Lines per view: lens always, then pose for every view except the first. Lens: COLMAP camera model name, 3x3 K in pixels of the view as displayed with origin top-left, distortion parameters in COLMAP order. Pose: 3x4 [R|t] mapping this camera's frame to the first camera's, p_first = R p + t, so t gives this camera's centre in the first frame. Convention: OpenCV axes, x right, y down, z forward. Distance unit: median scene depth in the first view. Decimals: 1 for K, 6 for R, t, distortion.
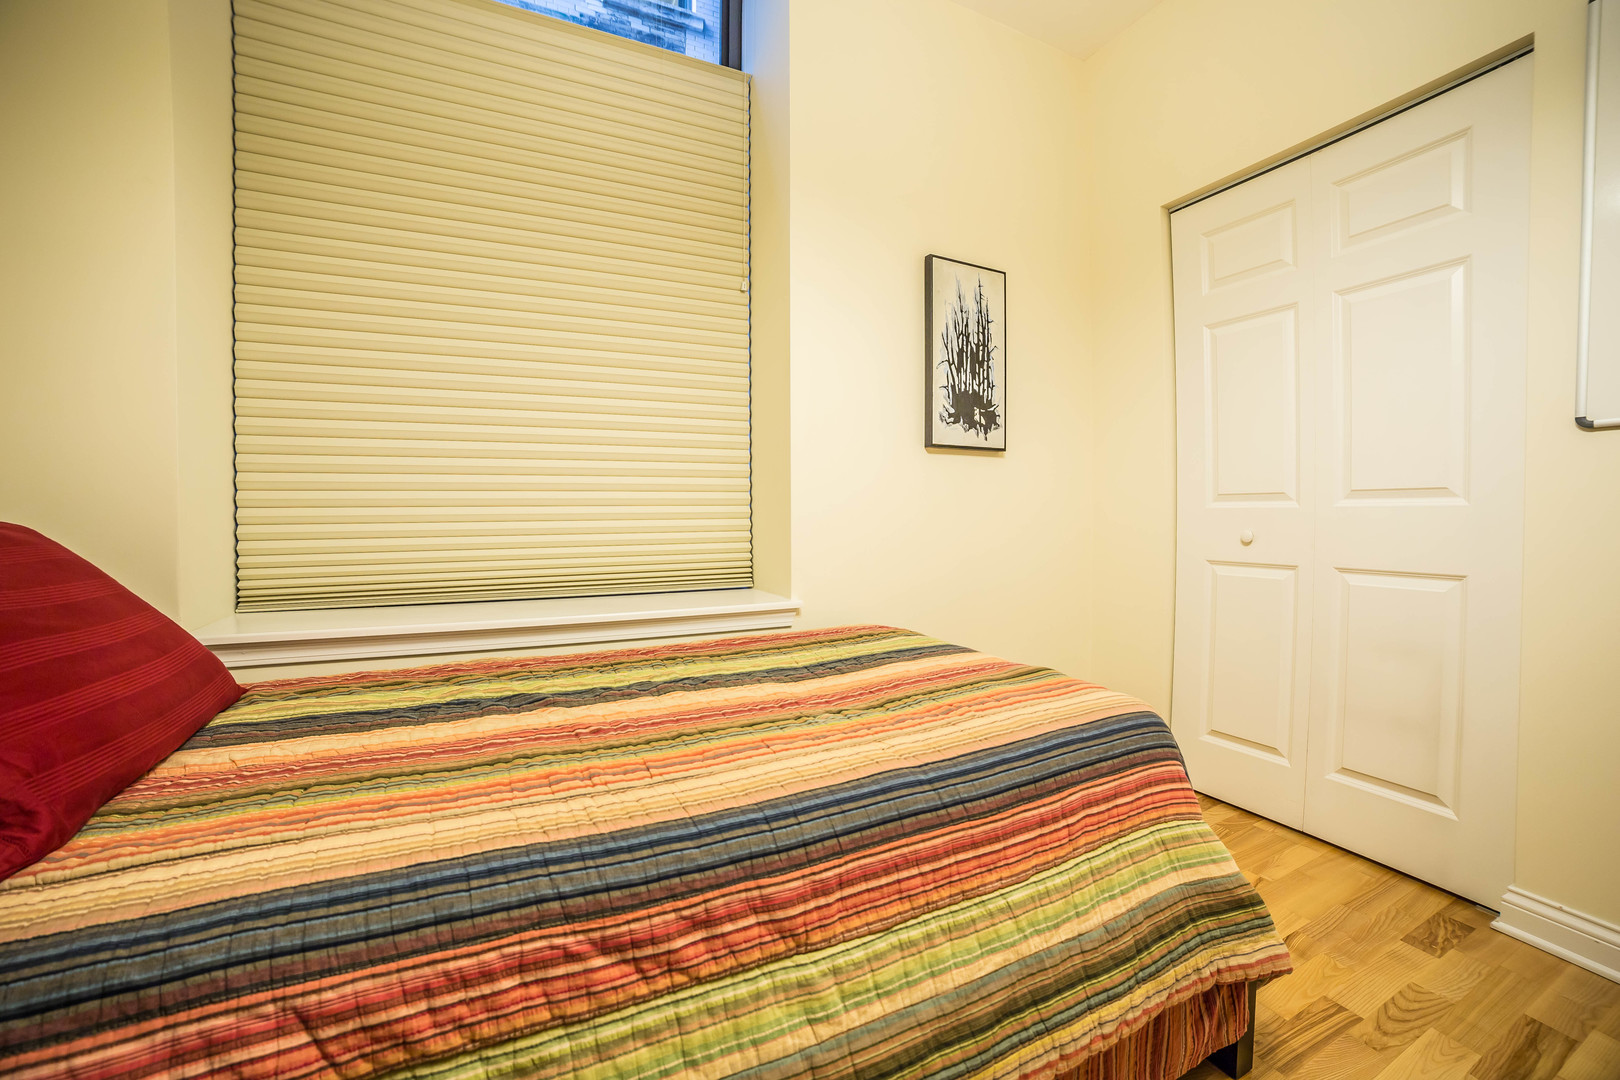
lens RADIAL K [[646.6, 0, 818.8], [0, 646.6, 527.6], [0, 0, 1]] dist [-0.109426, 0.034518]
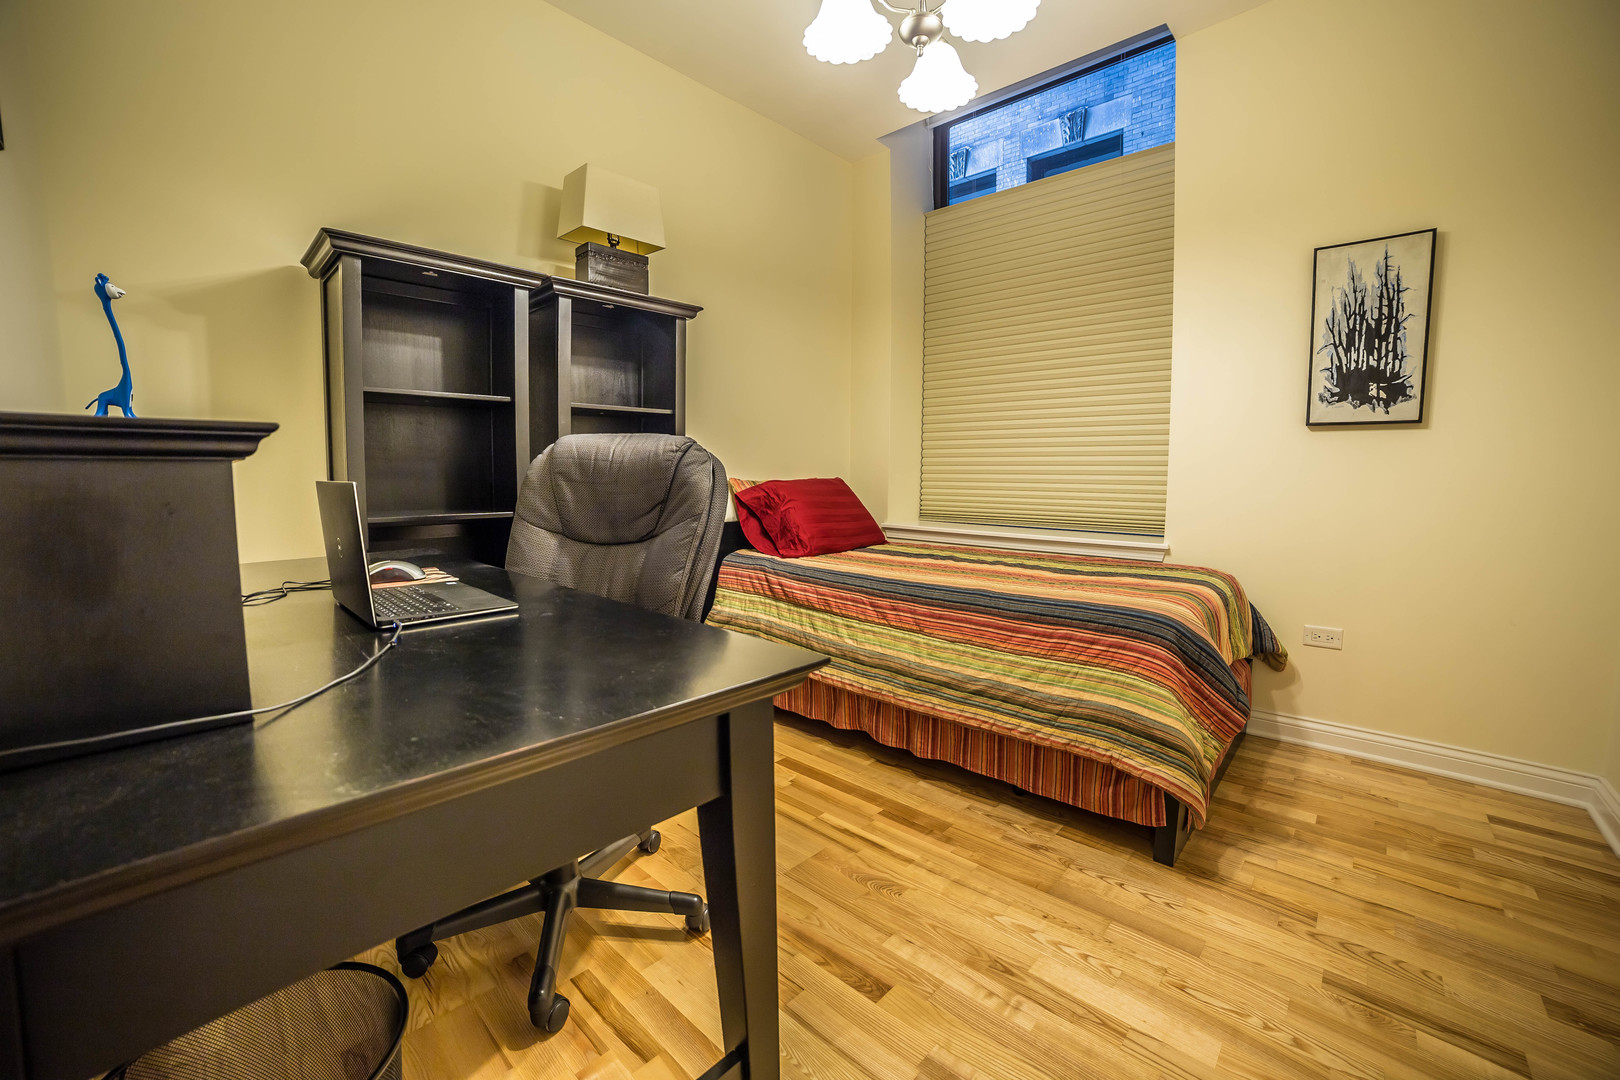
lens RADIAL K [[649.2, 0, 818.3], [0, 649.2, 526.5], [0, 0, 1]] dist [-0.114260, 0.041062]
pose [[0.362699, 0.082254, -0.928269, 0.854224], [-0.030440, 0.996611, 0.076417, -0.005821], [0.931409, 0.000540, 0.363974, -0.178079]]
